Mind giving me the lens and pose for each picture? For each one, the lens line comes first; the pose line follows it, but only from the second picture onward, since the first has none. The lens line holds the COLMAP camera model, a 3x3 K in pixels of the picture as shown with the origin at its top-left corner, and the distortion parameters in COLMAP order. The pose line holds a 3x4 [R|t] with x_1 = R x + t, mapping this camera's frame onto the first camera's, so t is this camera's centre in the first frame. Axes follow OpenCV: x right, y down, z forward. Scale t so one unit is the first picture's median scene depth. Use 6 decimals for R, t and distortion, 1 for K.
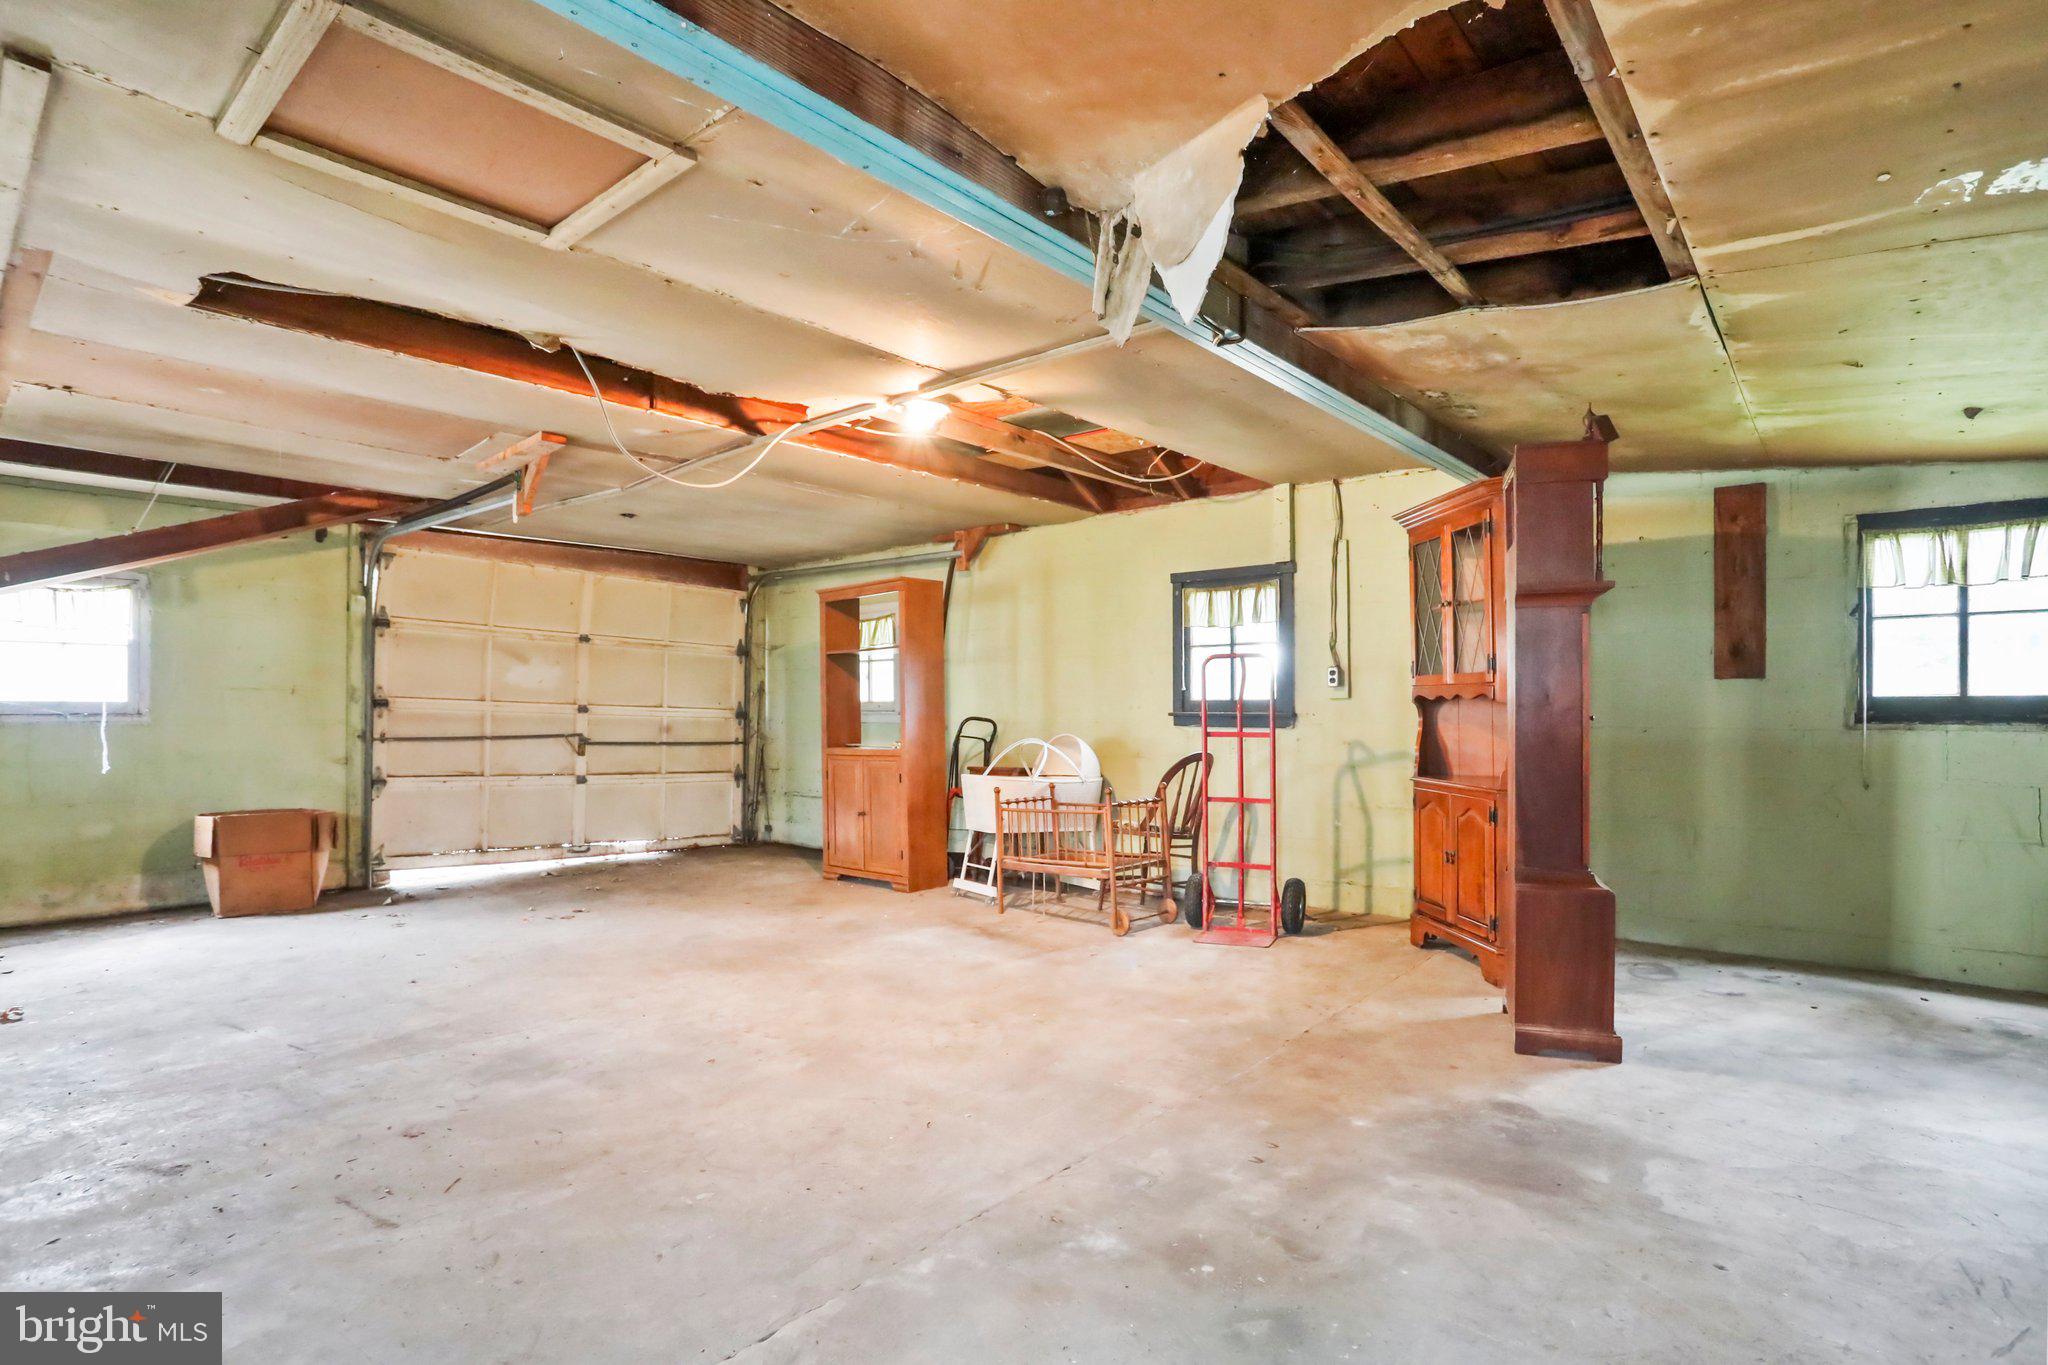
lens RADIAL K [[1012.8, 0, 1011.0], [0, 1012.8, 681.2], [0, 0, 1]] dist [-0.053392, 0.002337]
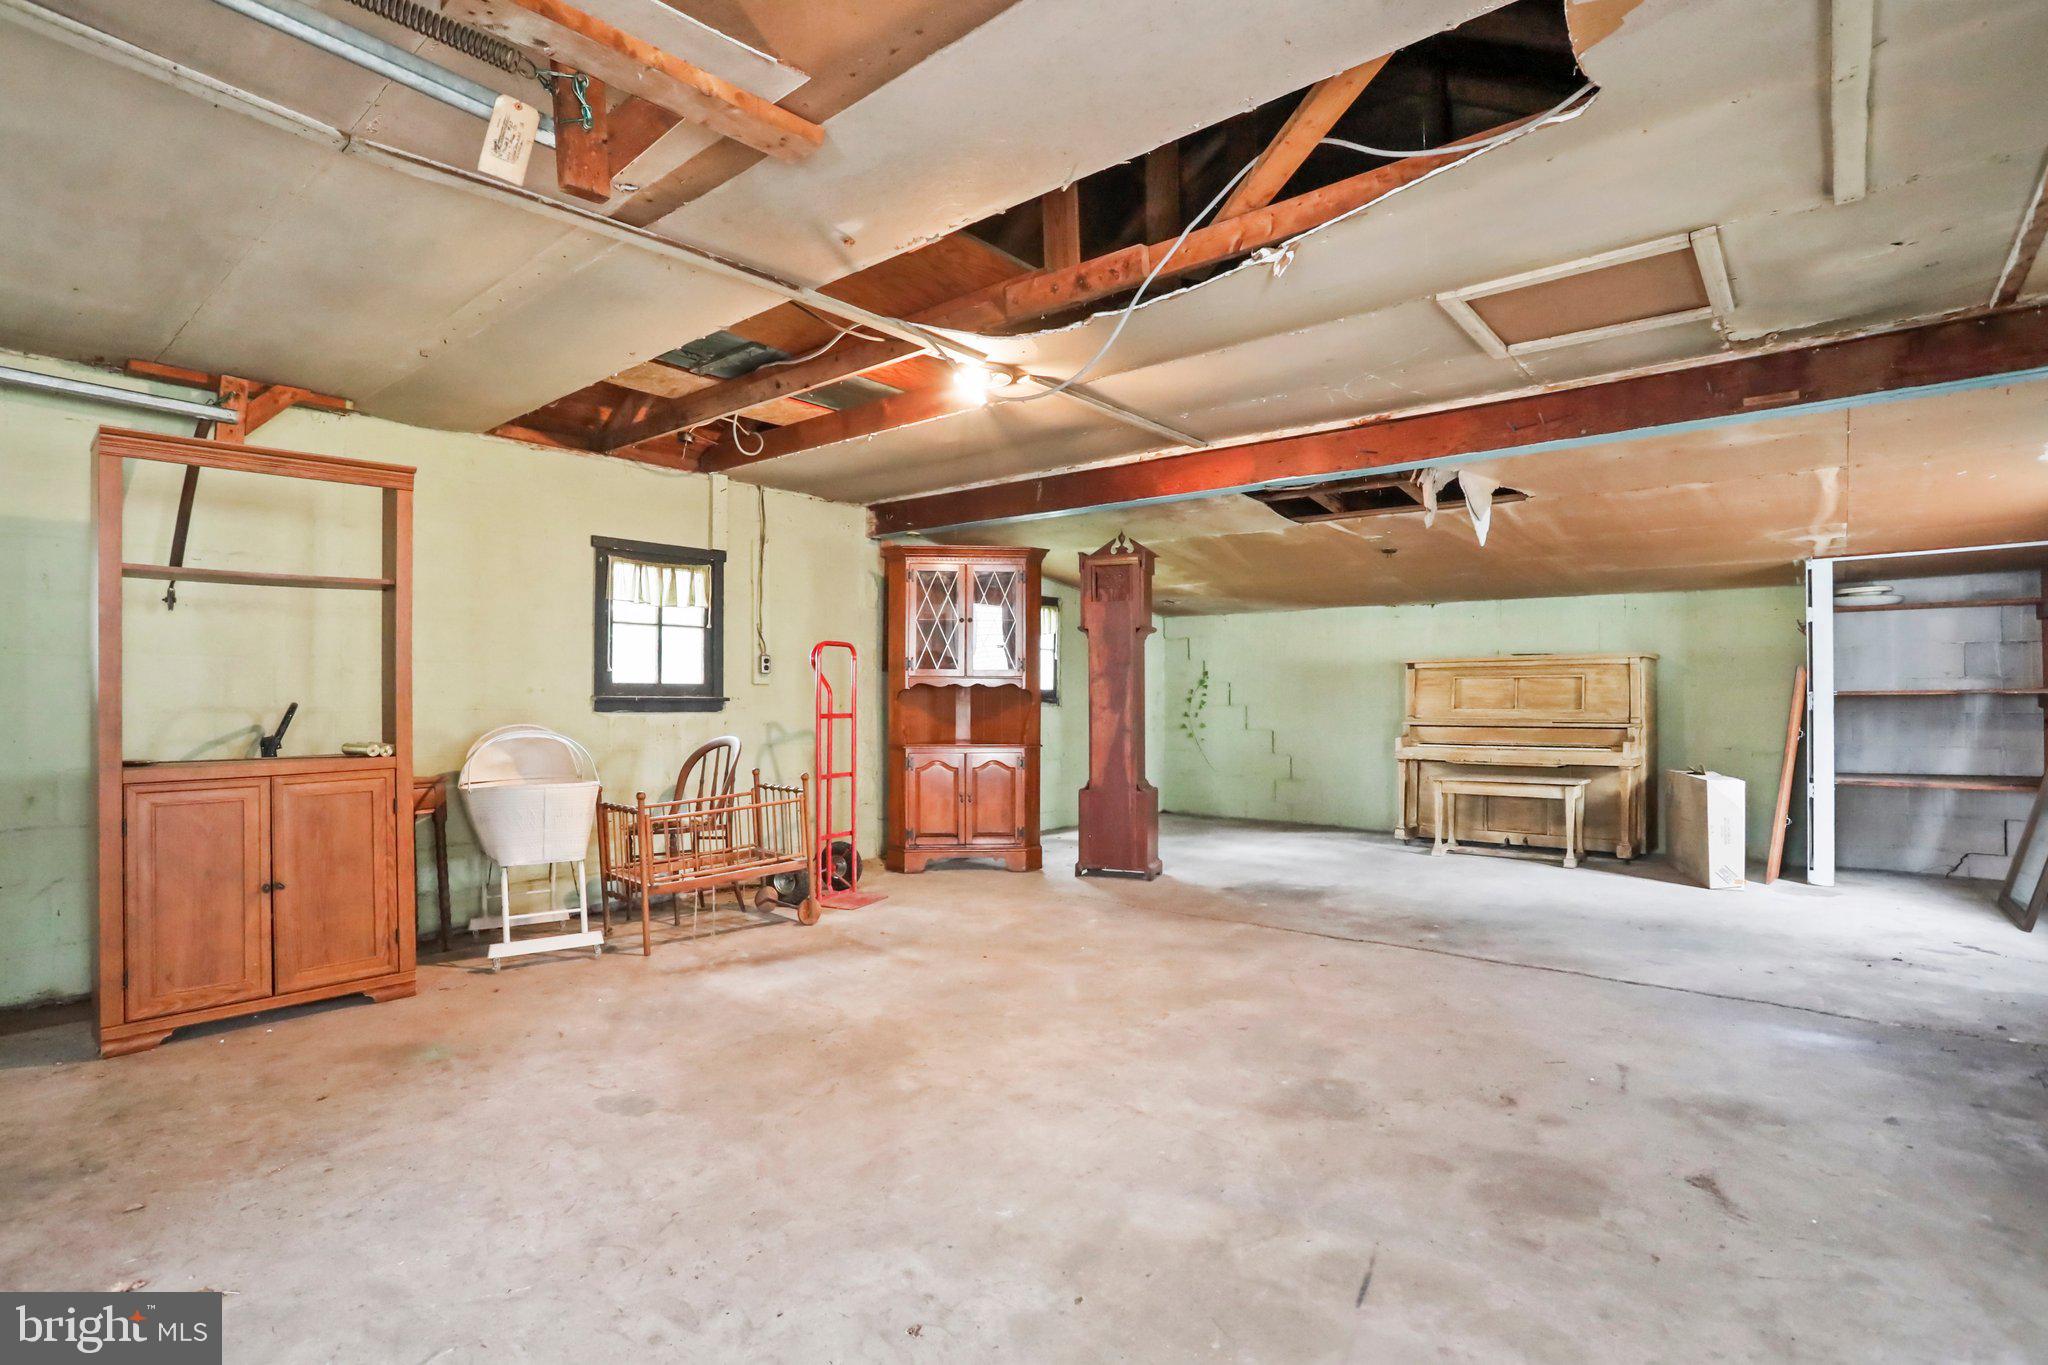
lens RADIAL K [[1012.8, 0, 1005.8], [0, 1012.8, 697.4], [0, 0, 1]] dist [-0.053392, 0.002337]
pose [[-0.010701, -0.004600, 0.999932, -0.936577], [-0.029648, 0.999551, 0.004281, 0.022855], [-0.999503, -0.029600, -0.010833, 0.879945]]
